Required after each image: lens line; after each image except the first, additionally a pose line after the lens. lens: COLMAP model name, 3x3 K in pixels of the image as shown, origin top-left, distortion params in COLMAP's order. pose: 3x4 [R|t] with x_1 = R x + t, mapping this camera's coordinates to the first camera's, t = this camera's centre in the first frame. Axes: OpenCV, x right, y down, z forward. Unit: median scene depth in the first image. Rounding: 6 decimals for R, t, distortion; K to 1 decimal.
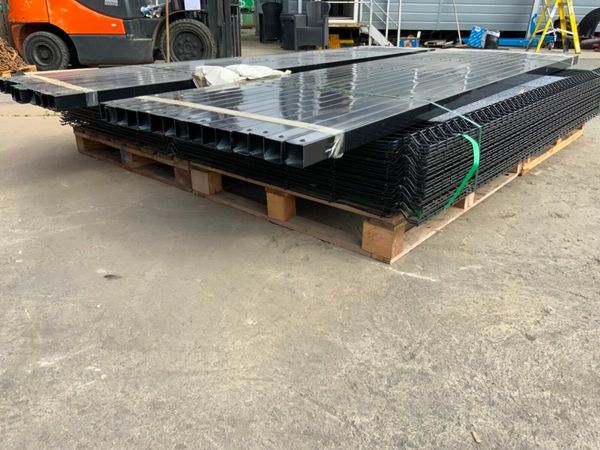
lens RADIAL K [[496.2, 0, 299.0], [0, 496.2, 224.8], [0, 0, 1]] dist [0.063262, -0.123792]
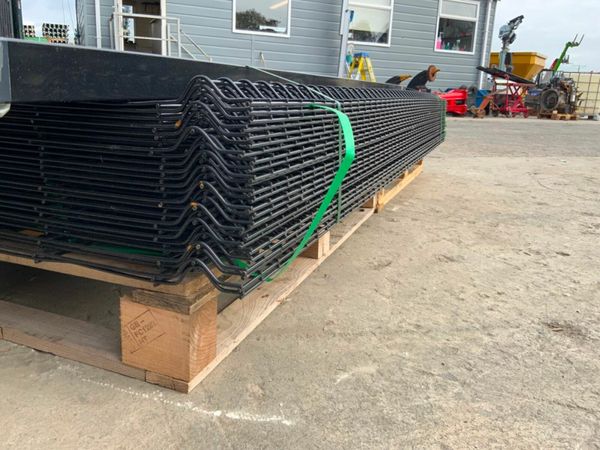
lens RADIAL K [[496.2, 0, 293.6], [0, 496.2, 224.9], [0, 0, 1]] dist [0.063262, -0.123792]
pose [[0.945050, -0.052521, 0.322680, 0.117597], [0.096847, 0.987685, -0.122882, -0.001616], [-0.312252, 0.147380, 0.938498, 0.466148]]
